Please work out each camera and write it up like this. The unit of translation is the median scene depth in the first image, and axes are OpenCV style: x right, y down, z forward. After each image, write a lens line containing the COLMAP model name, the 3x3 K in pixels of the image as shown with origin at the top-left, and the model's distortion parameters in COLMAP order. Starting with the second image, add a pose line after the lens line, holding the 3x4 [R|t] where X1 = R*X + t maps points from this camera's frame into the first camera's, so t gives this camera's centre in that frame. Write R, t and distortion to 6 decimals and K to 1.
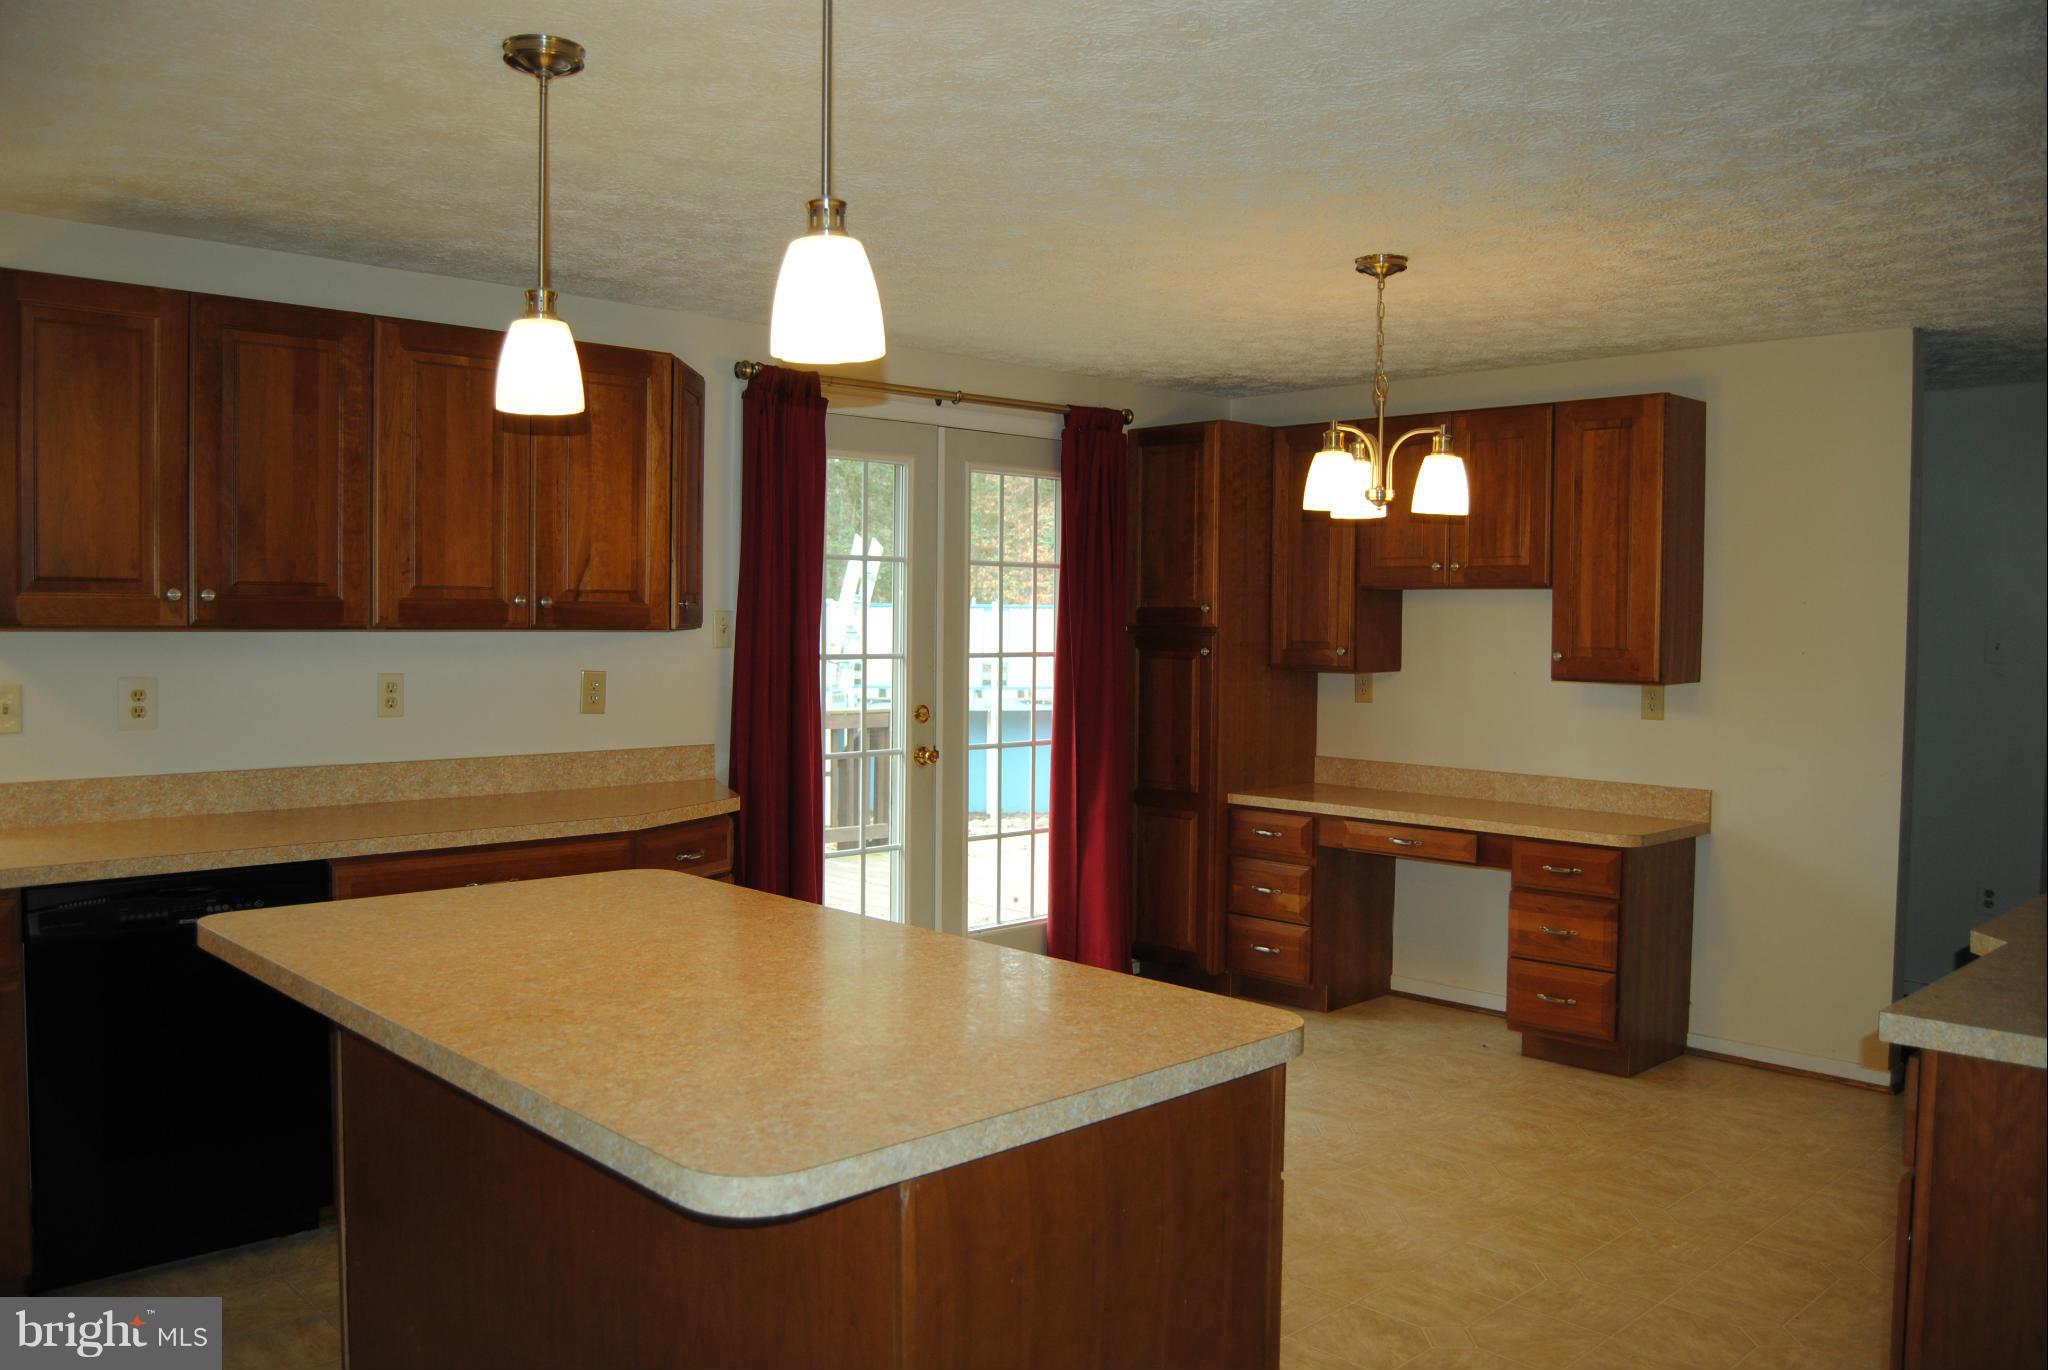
lens RADIAL K [[1603.0, 0, 1012.7], [0, 1603.0, 679.3], [0, 0, 1]] dist [-0.094075, 0.038479]
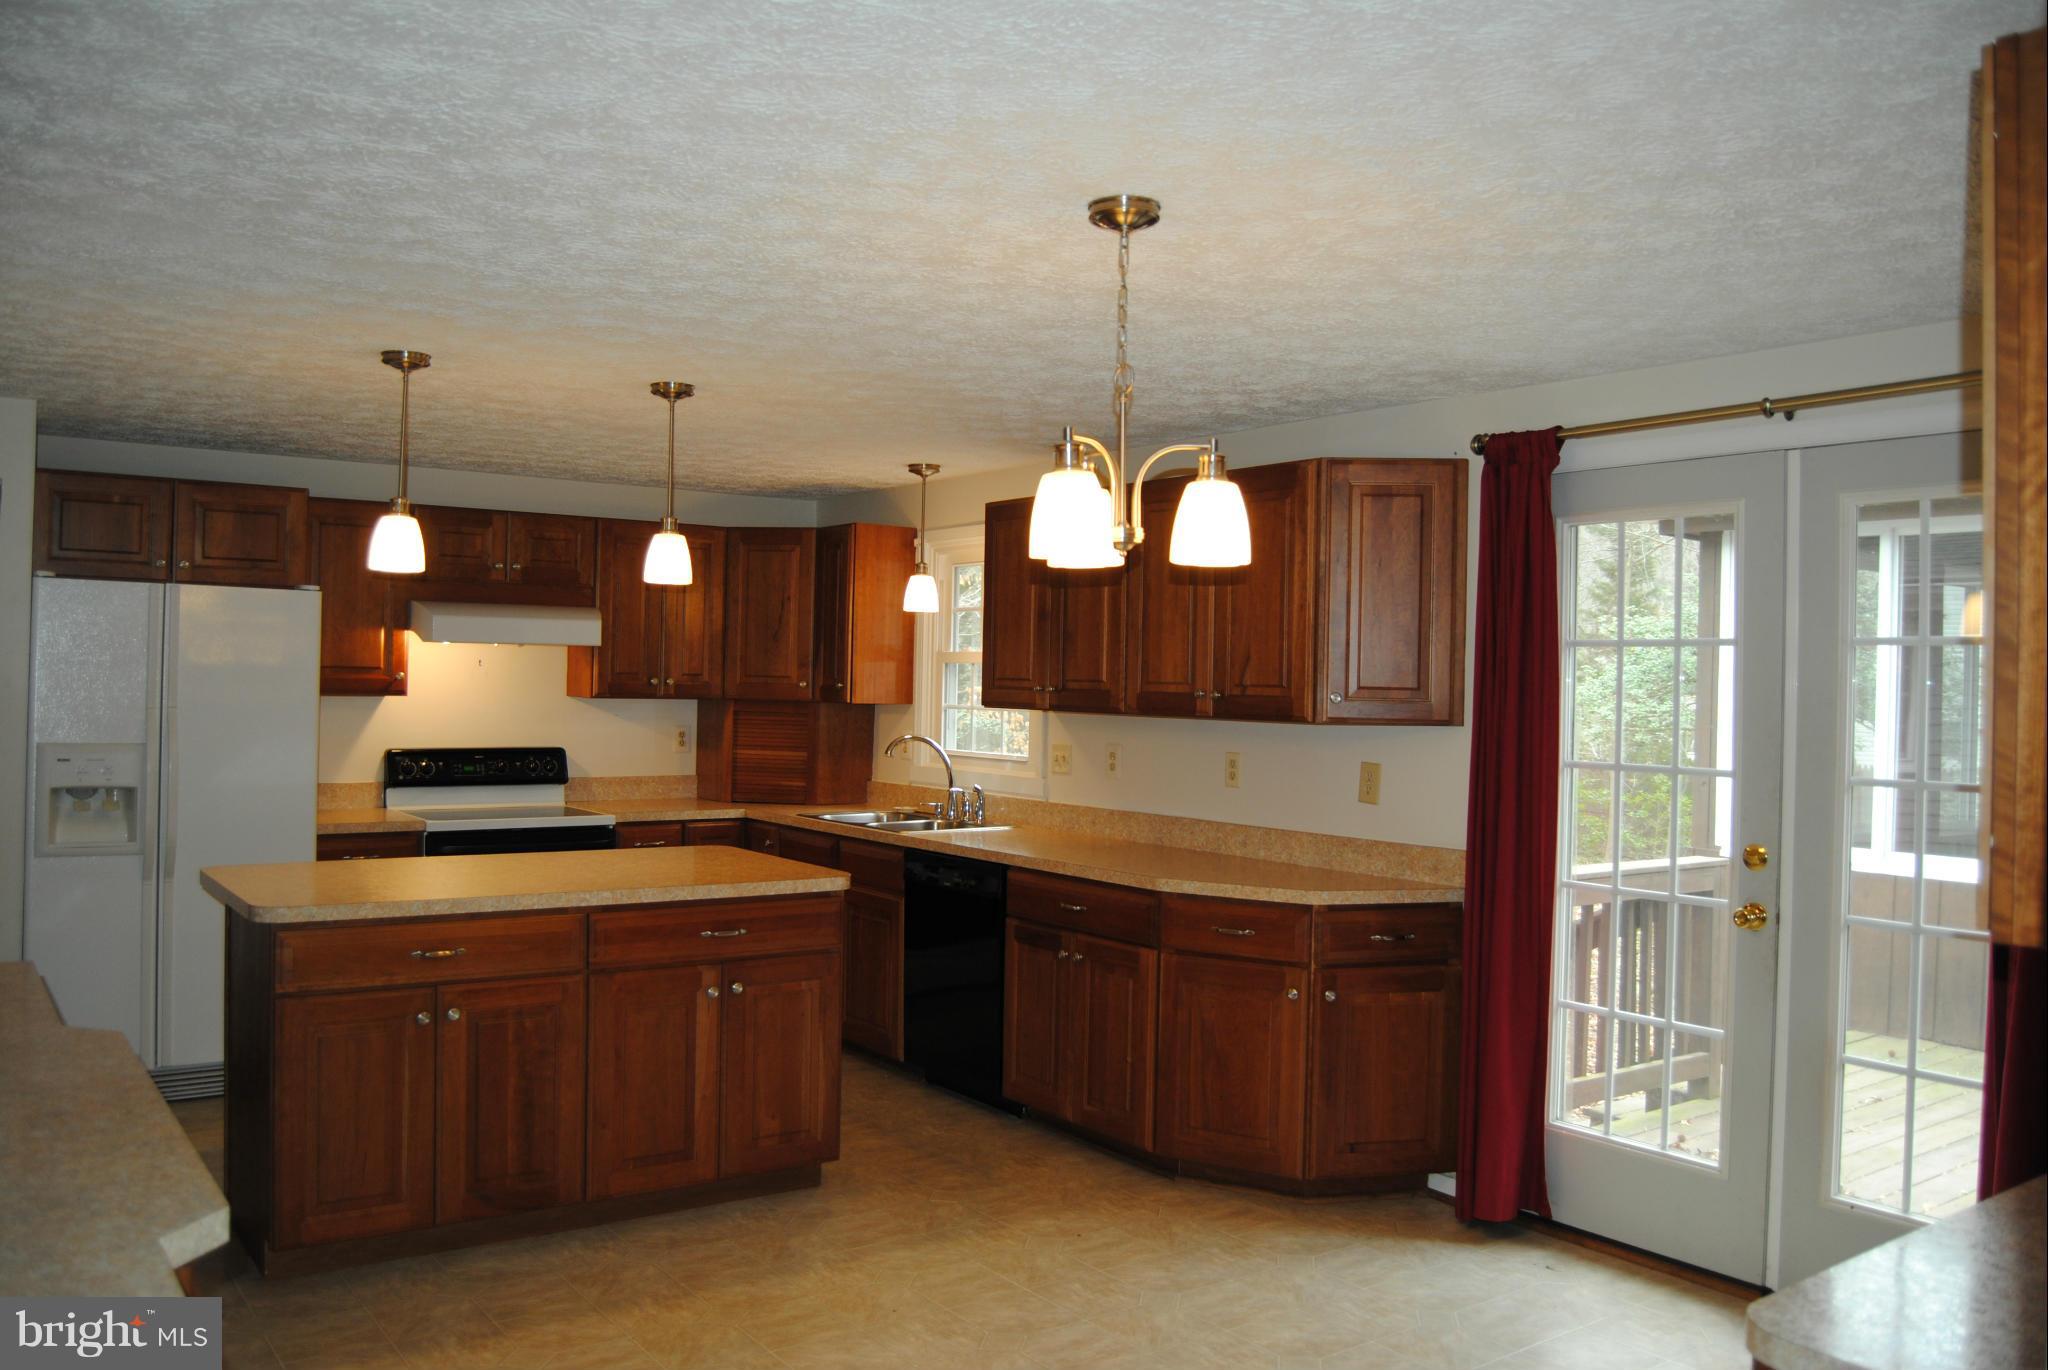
lens RADIAL K [[1603.0, 0, 1027.9], [0, 1603.0, 676.9], [0, 0, 1]] dist [-0.094075, 0.038479]
pose [[-0.132252, -0.015947, -0.991088, 0.992681], [-0.060119, 0.998159, -0.008039, -0.048735], [0.989391, 0.058520, -0.132967, 1.121120]]
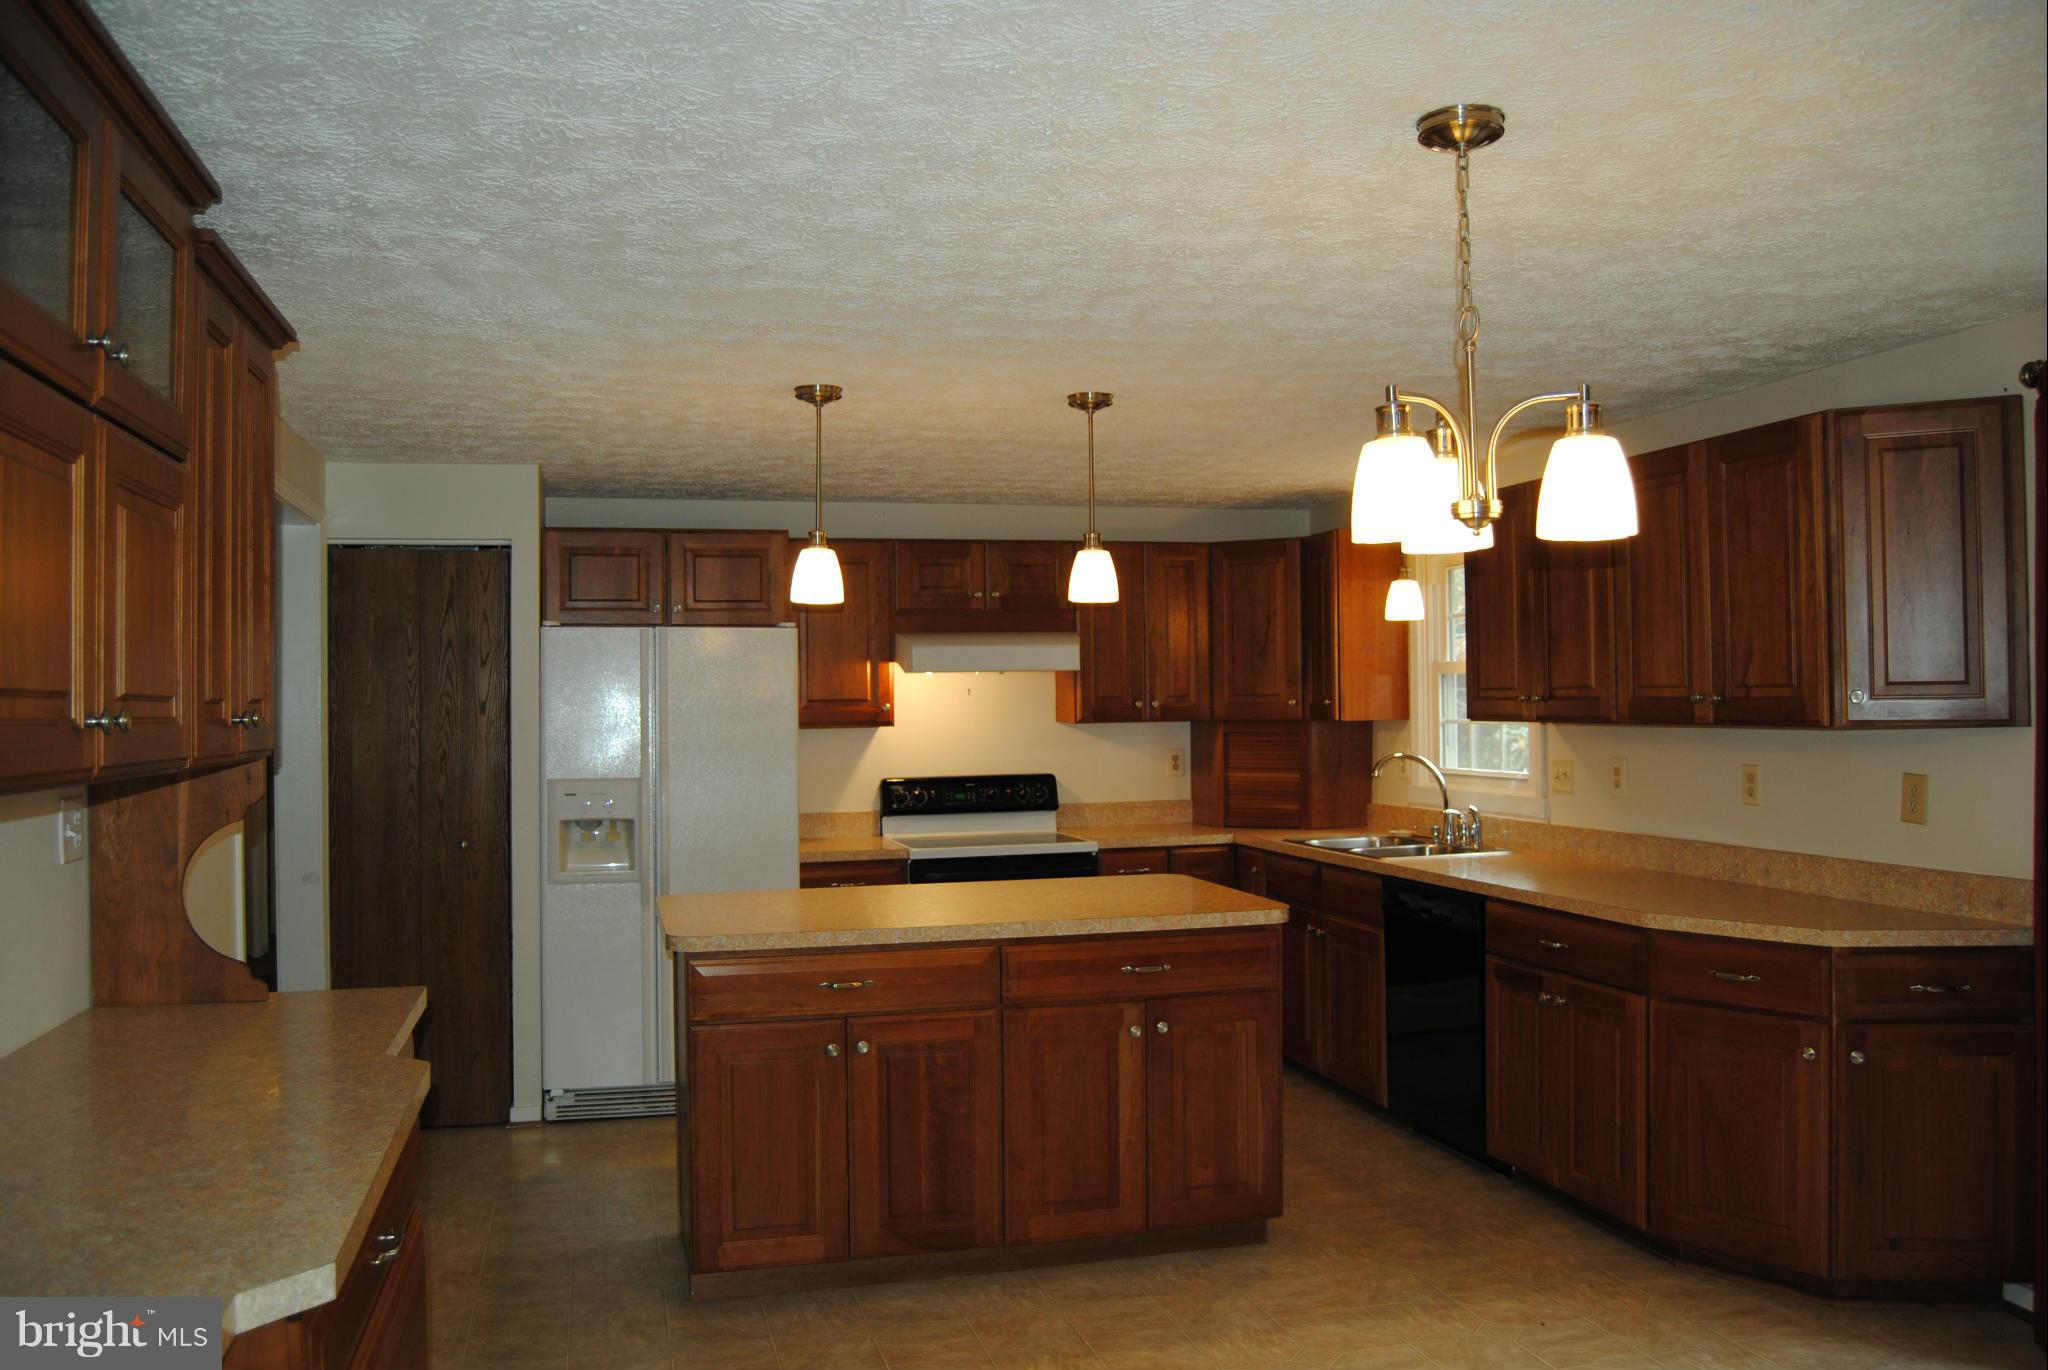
lens RADIAL K [[1603.0, 0, 1030.2], [0, 1603.0, 679.7], [0, 0, 1]] dist [-0.094075, 0.038479]
pose [[-0.479456, -0.015440, -0.877430, 0.873521], [-0.025468, 0.999669, -0.003675, -0.050523], [0.877196, 0.020584, -0.479691, 1.208290]]
